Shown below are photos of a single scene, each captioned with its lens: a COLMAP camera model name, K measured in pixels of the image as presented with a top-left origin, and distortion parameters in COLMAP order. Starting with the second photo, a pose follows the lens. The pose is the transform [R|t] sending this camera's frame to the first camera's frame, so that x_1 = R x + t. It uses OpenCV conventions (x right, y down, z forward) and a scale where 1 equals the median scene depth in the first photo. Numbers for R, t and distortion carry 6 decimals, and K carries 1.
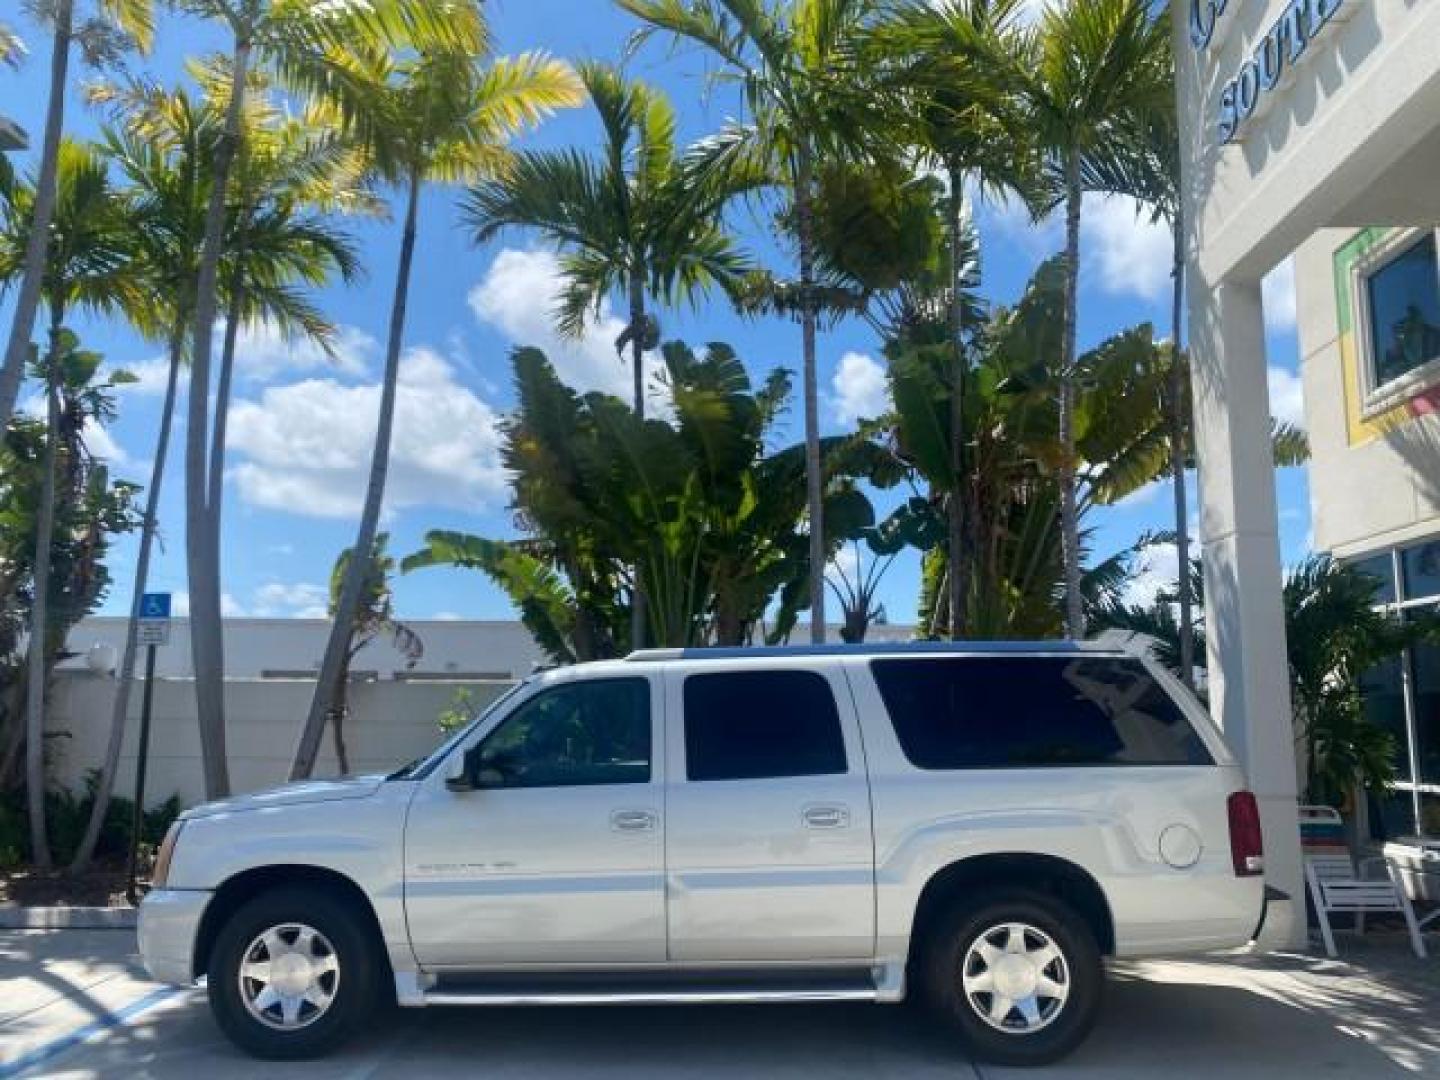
lens RADIAL K [[1108.9, 0, 716.7], [0, 1108.9, 538.0], [0, 0, 1]] dist [0.017332, -0.016446]
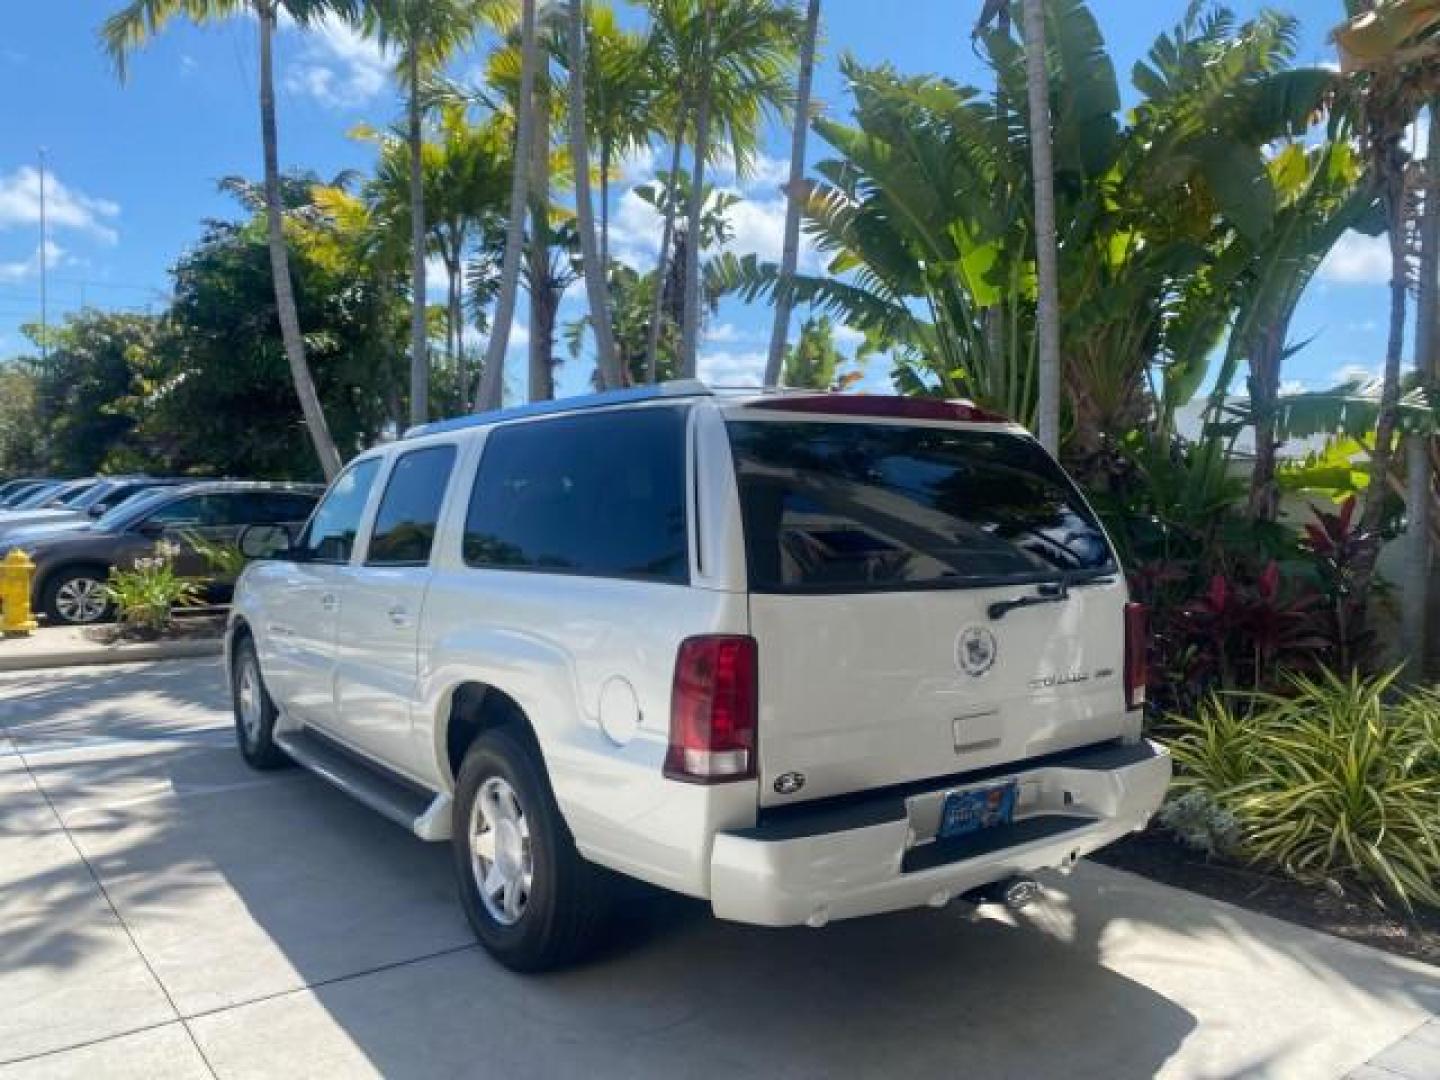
lens RADIAL K [[1108.9, 0, 726.9], [0, 1108.9, 526.9], [0, 0, 1]] dist [0.017332, -0.016446]
pose [[0.629609, 0.023865, -0.776546, 0.532576], [0.115404, 0.985567, 0.123856, 0.062787], [0.768294, -0.167597, 0.617767, 0.397116]]
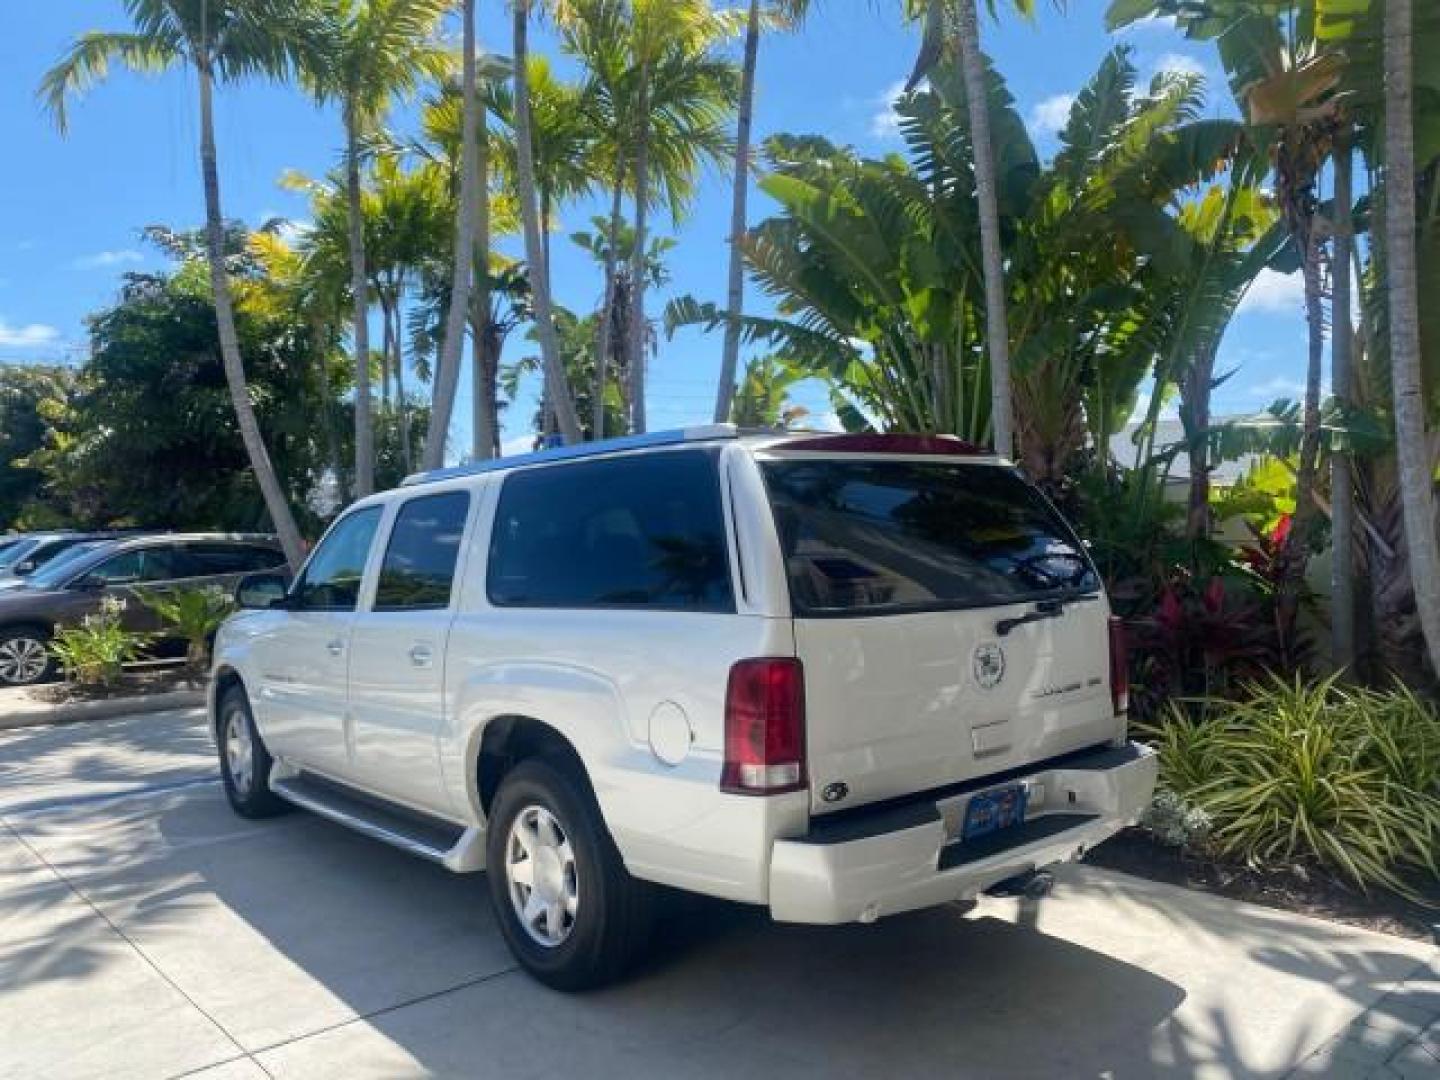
lens RADIAL K [[1108.9, 0, 723.8], [0, 1108.9, 525.5], [0, 0, 1]] dist [0.017332, -0.016446]
pose [[0.681272, -0.023137, -0.731665, 0.530118], [0.140458, 0.985061, 0.099634, 0.054957], [0.718429, -0.170646, 0.674344, 0.348854]]
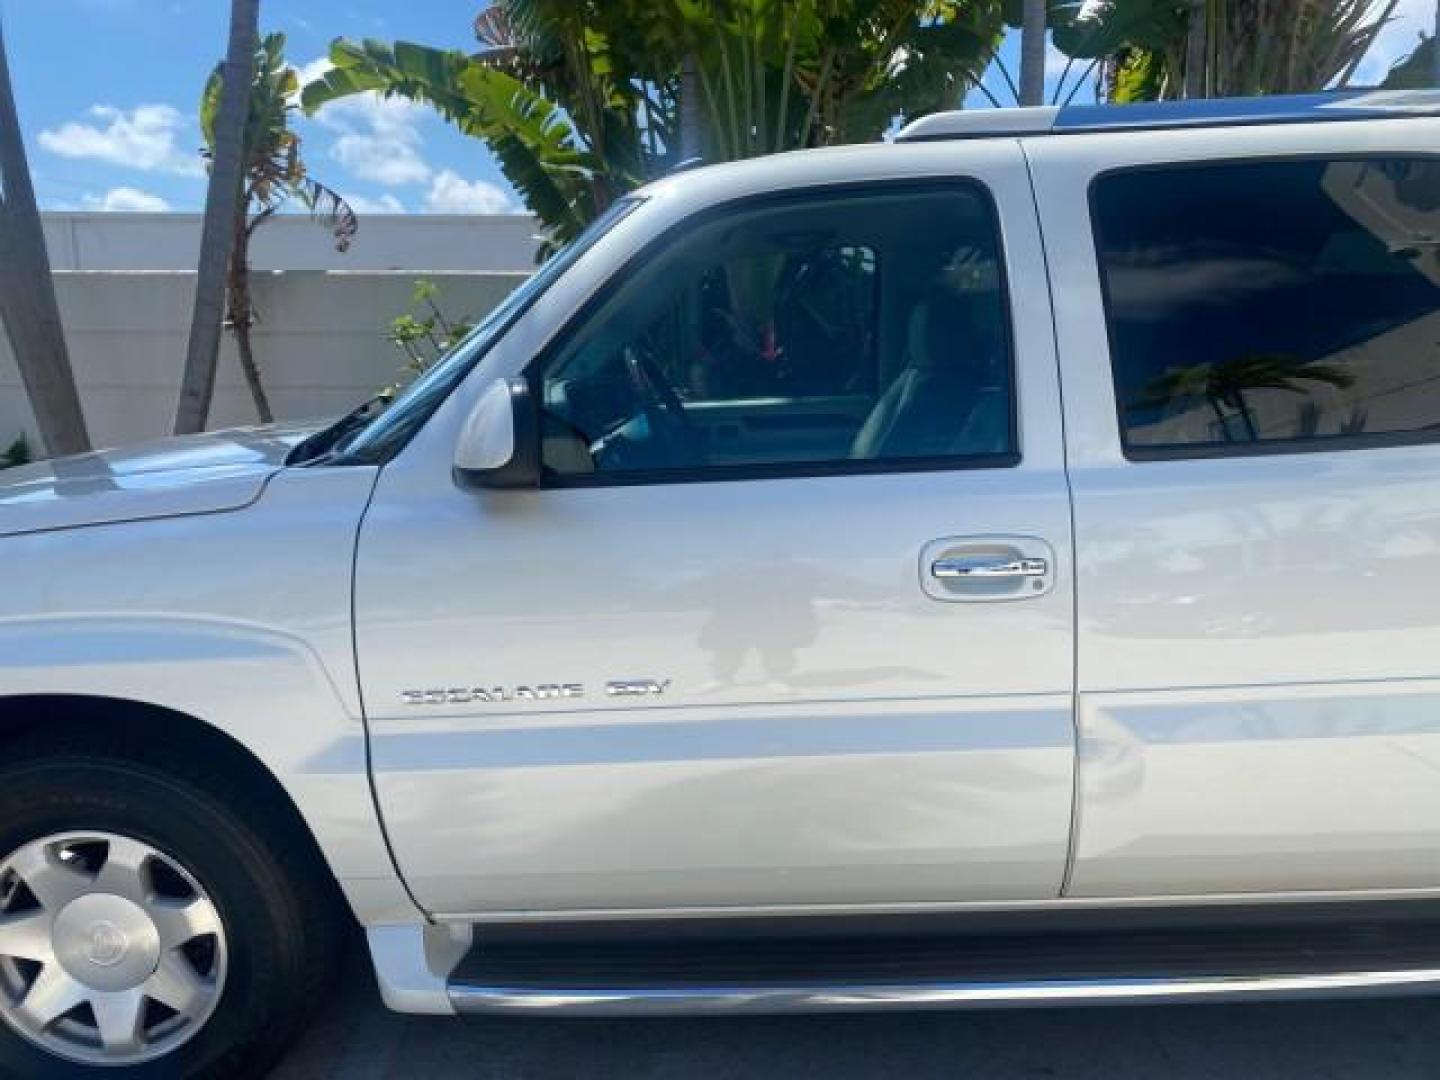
lens RADIAL K [[1108.9, 0, 711.8], [0, 1108.9, 524.5], [0, 0, 1]] dist [0.017332, -0.016446]
pose [[0.999090, -0.017518, 0.038878, -0.105231], [0.003945, 0.945775, 0.324798, 0.071954], [-0.042460, -0.324350, 0.944984, 0.392046]]
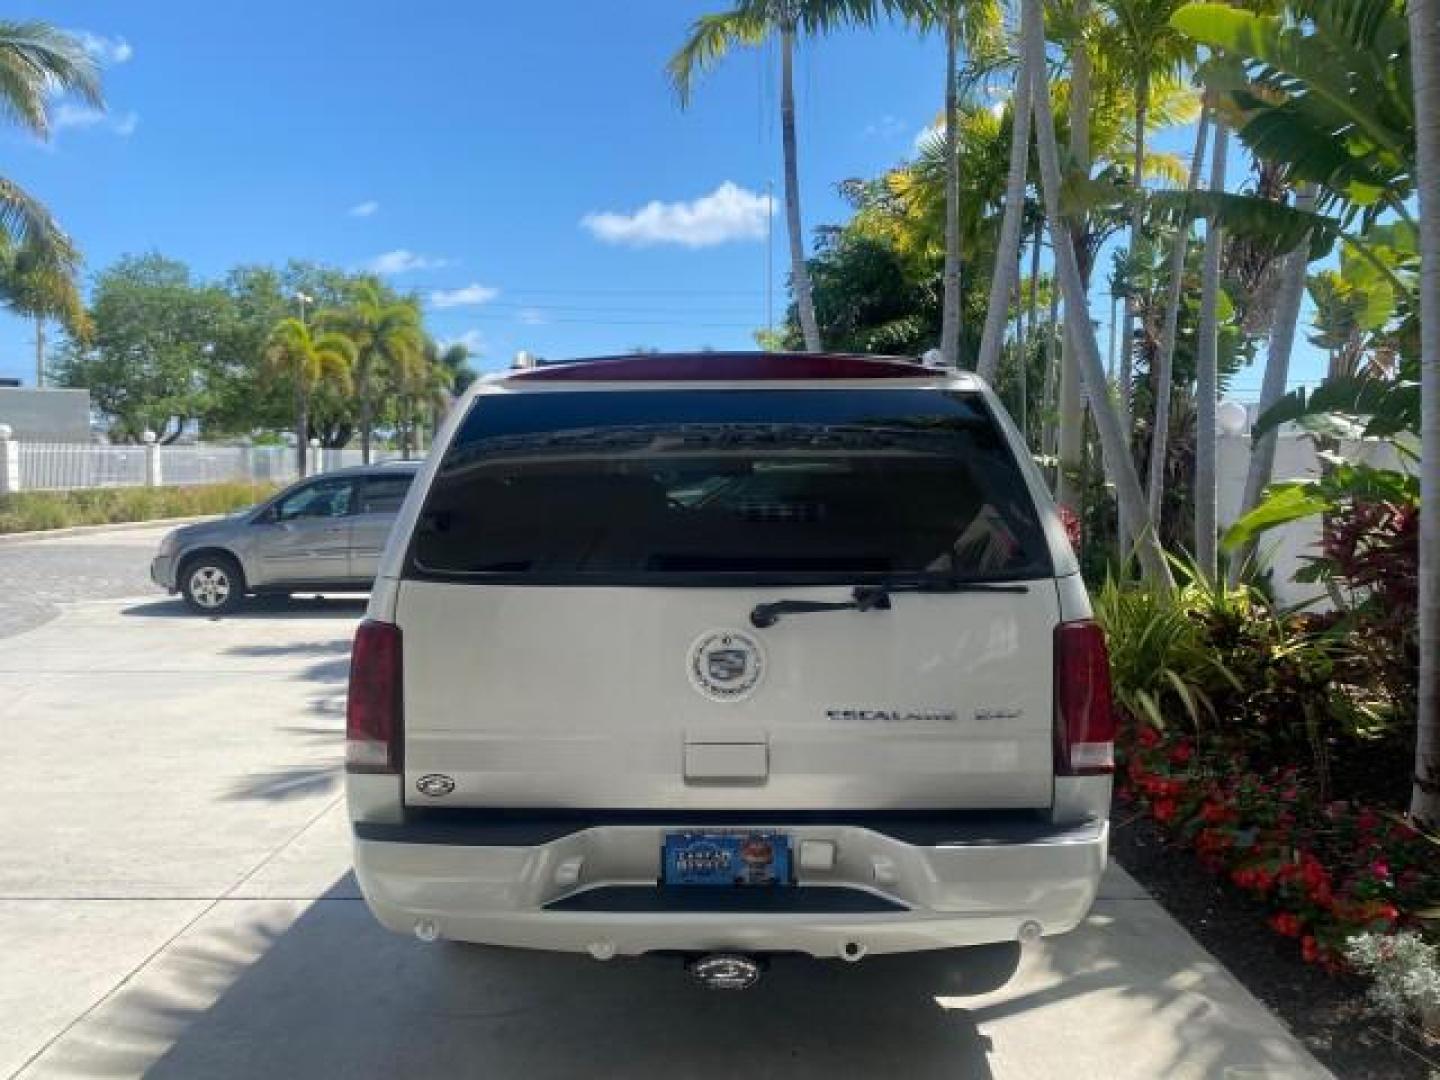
lens RADIAL K [[1108.9, 0, 717.9], [0, 1108.9, 529.1], [0, 0, 1]] dist [0.017332, -0.016446]
pose [[0.023007, 0.048292, -0.998568, 0.595800], [0.162177, 0.985422, 0.051393, 0.108069], [0.986493, -0.163127, 0.014839, 0.686903]]
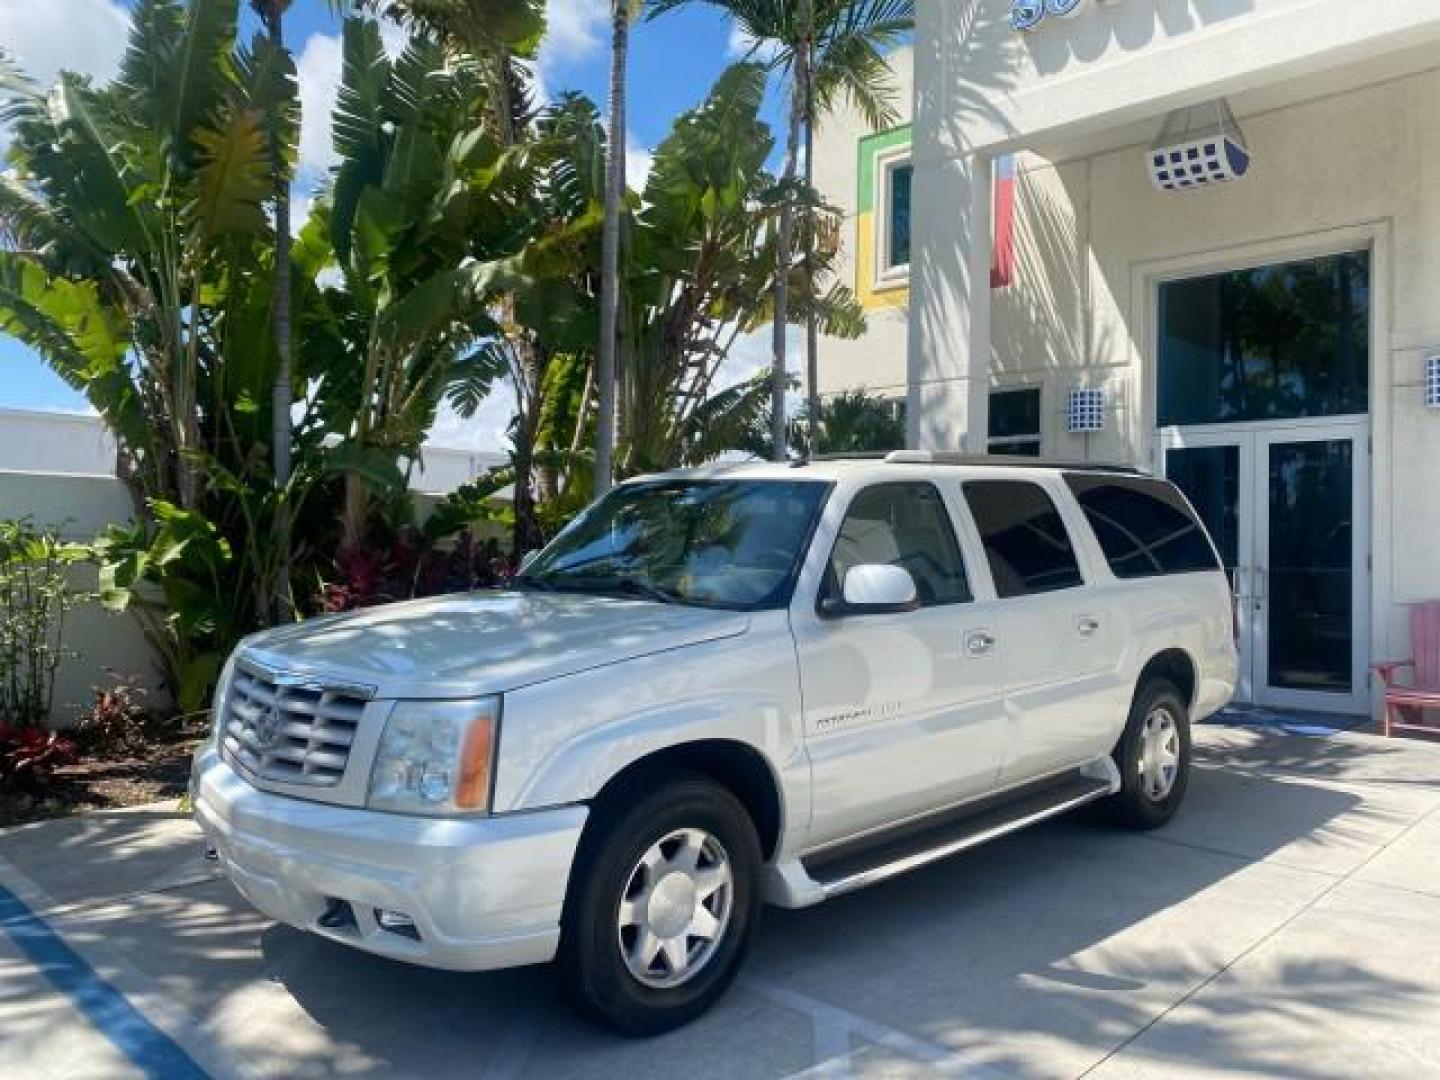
lens RADIAL K [[1108.9, 0, 708.1], [0, 1108.9, 531.5], [0, 0, 1]] dist [0.017332, -0.016446]
pose [[0.684049, 0.008506, 0.729386, -0.507736], [-0.122330, 0.987108, 0.103215, 0.060419], [-0.719105, -0.159830, 0.676271, 0.339586]]
